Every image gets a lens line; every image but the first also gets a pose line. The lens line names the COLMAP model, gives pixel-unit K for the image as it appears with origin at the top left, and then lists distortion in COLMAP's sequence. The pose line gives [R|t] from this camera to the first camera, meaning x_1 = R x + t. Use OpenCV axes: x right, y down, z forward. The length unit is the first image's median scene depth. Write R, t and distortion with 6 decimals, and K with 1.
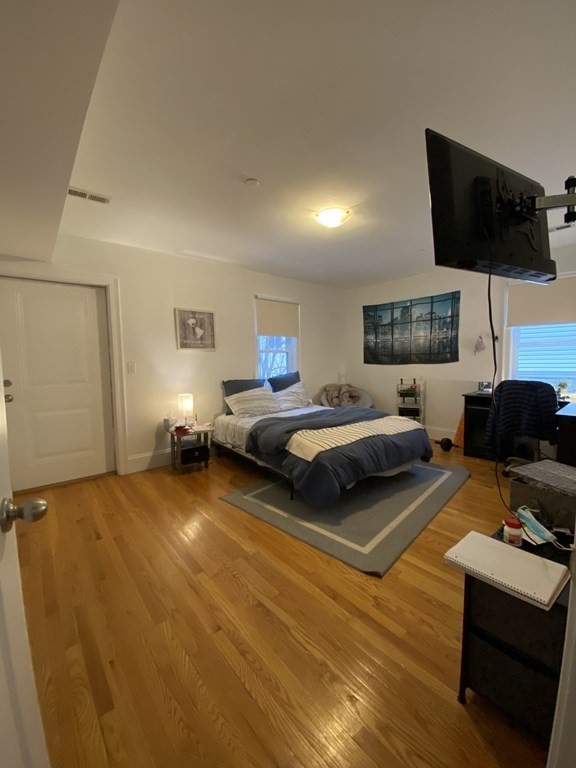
lens RADIAL K [[313.3, 0, 293.4], [0, 313.3, 386.4], [0, 0, 1]] dist [0.013528, -0.002469]
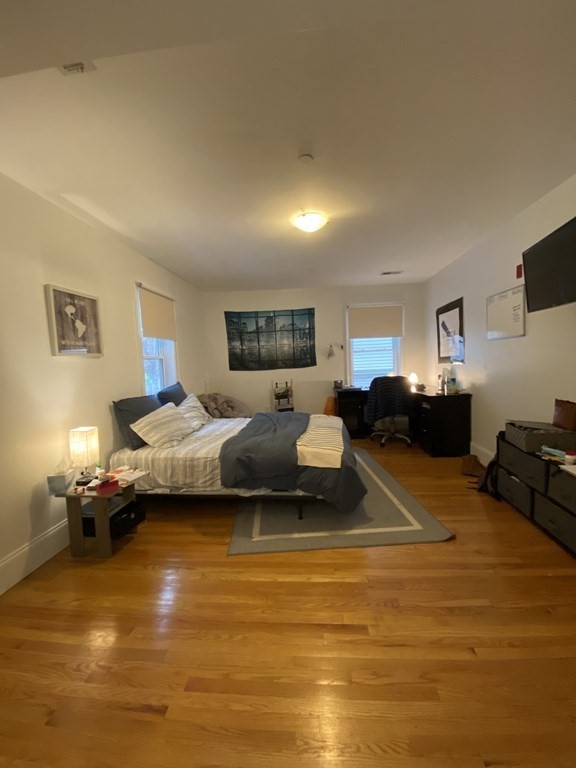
lens RADIAL K [[313.3, 0, 295.2], [0, 313.3, 380.1], [0, 0, 1]] dist [0.013528, -0.002469]
pose [[0.693120, -0.055042, 0.718718, -0.405441], [0.088095, 0.996074, -0.008674, -0.020717], [-0.715419, 0.069328, 0.695248, 0.221309]]
